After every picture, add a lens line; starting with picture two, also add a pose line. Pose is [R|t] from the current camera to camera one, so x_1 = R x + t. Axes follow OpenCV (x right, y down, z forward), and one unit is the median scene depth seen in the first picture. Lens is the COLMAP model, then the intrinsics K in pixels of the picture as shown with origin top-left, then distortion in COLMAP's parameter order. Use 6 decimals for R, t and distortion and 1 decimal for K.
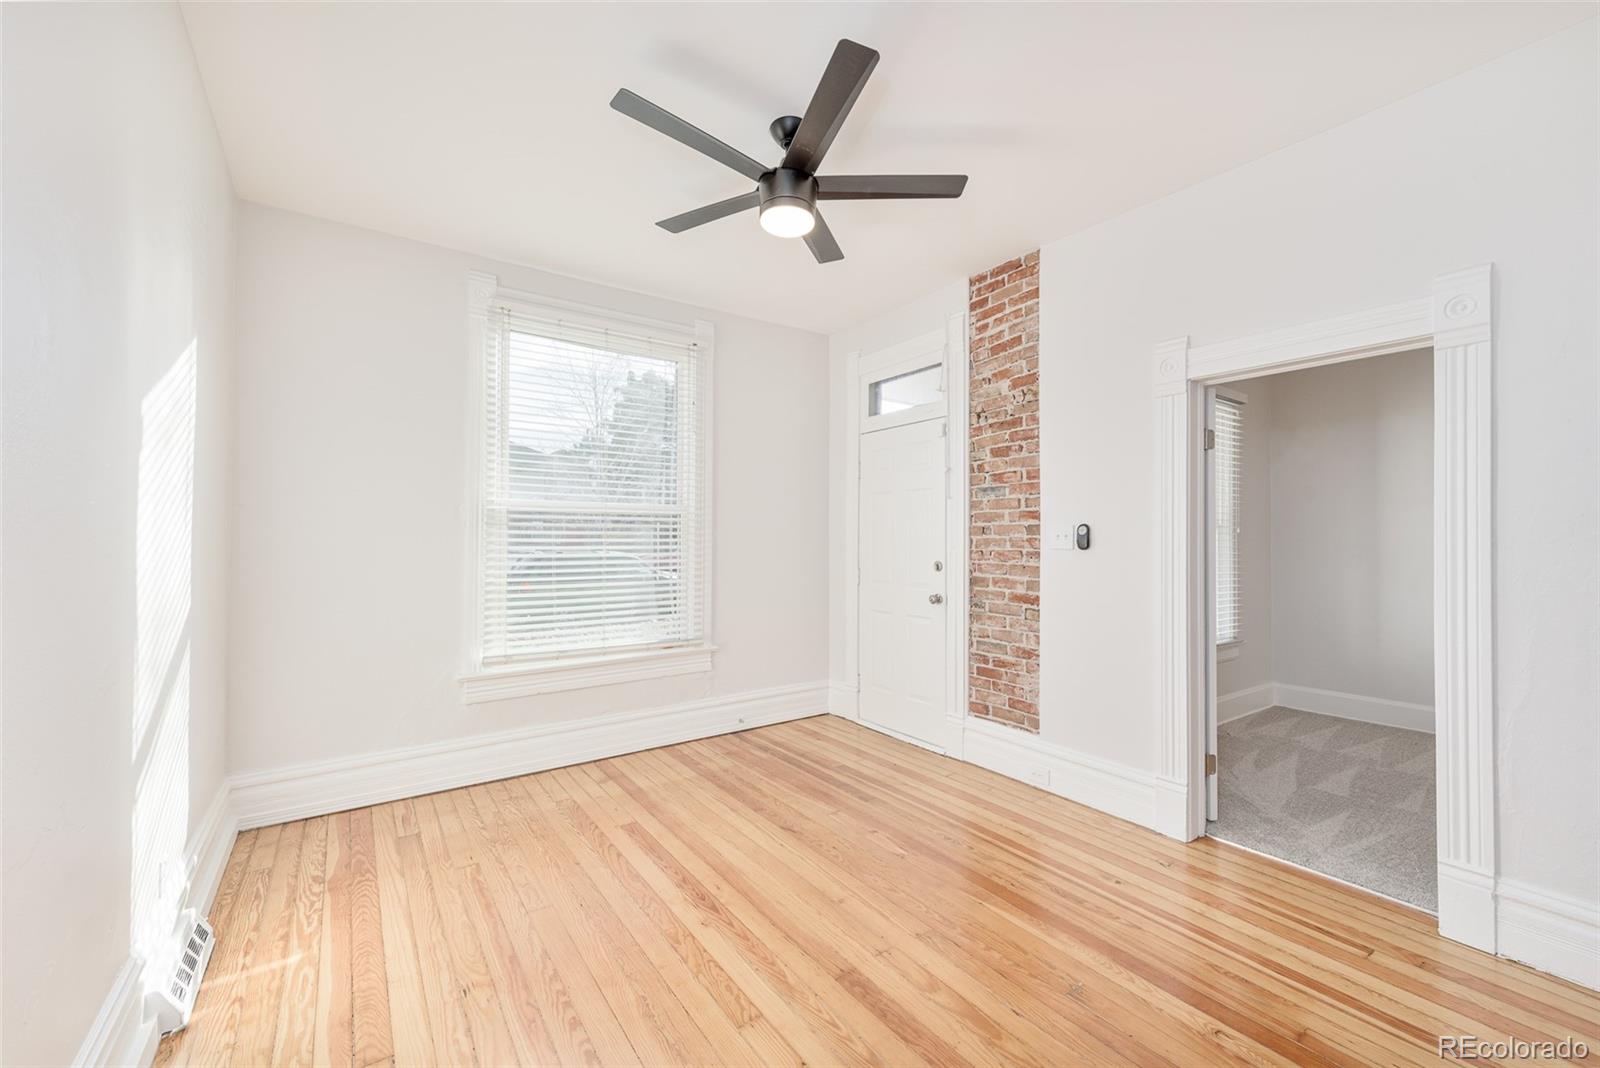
lens RADIAL K [[630.4, 0, 810.0], [0, 630.4, 531.7], [0, 0, 1]] dist [0.007080, -0.000044]
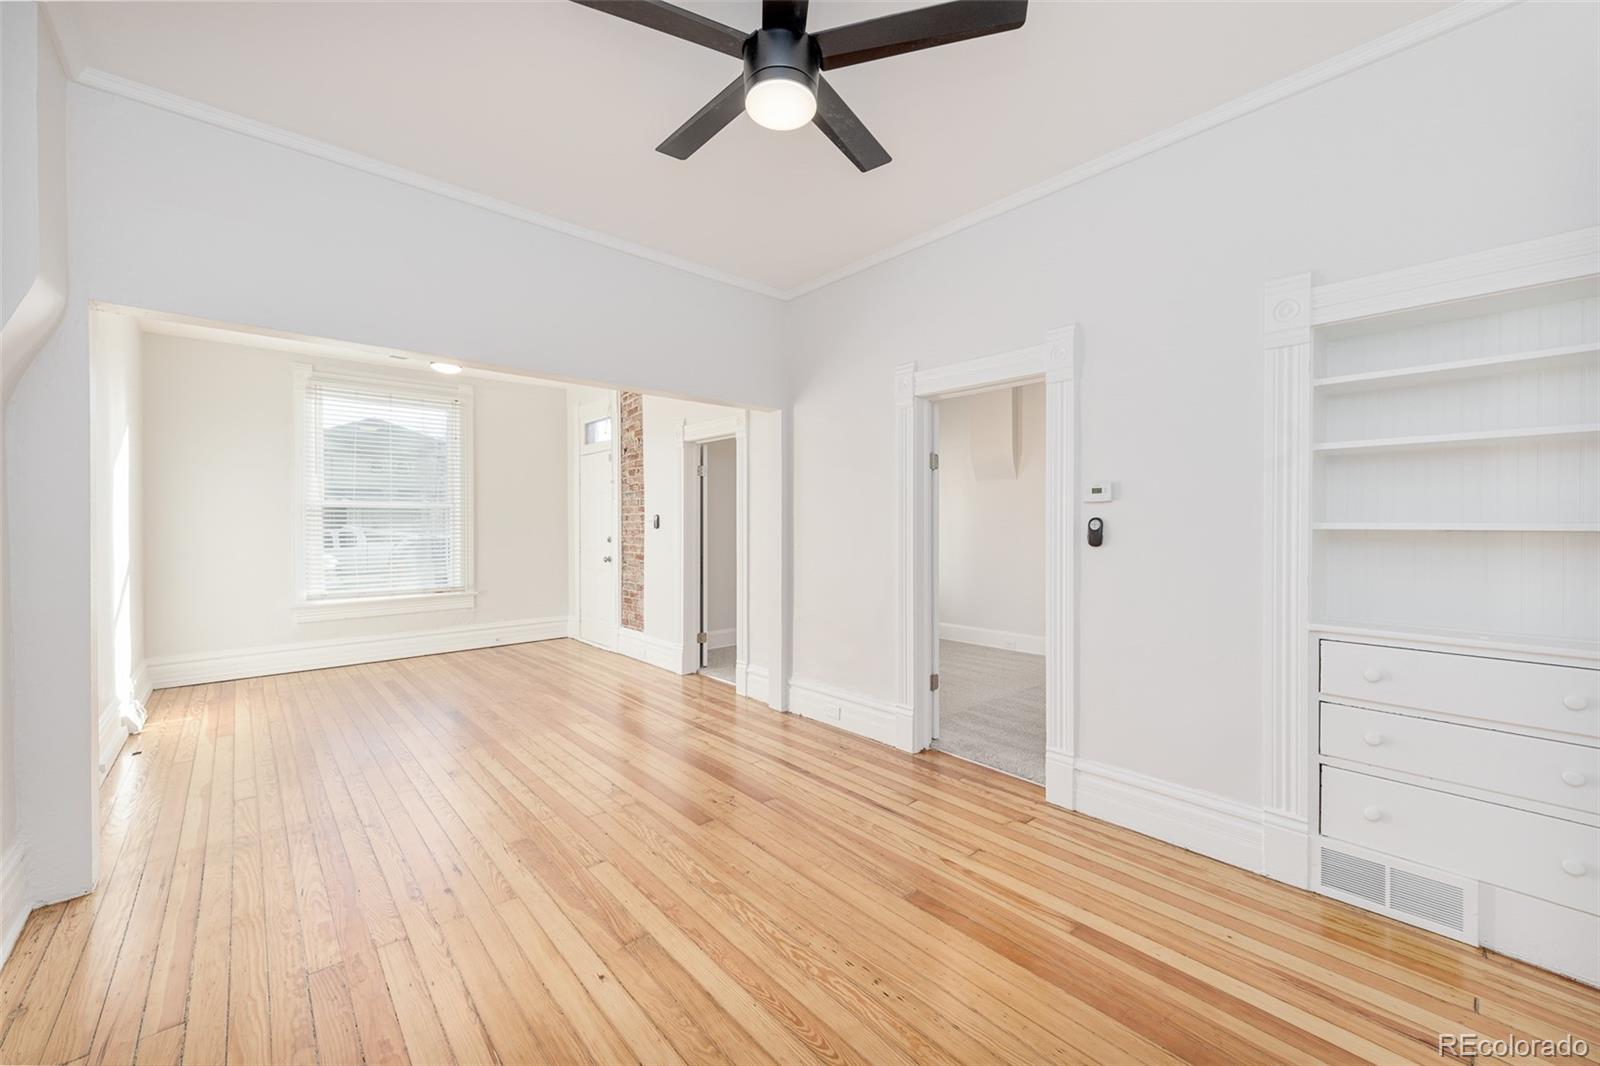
lens RADIAL K [[620.1, 0, 795.2], [0, 620.1, 527.4], [0, 0, 1]] dist [0.010935, -0.000389]
pose [[0.994994, -0.006618, 0.099719, 0.594246], [0.004668, 0.999794, 0.019774, -0.008150], [-0.099829, -0.019210, 0.994819, -0.757825]]
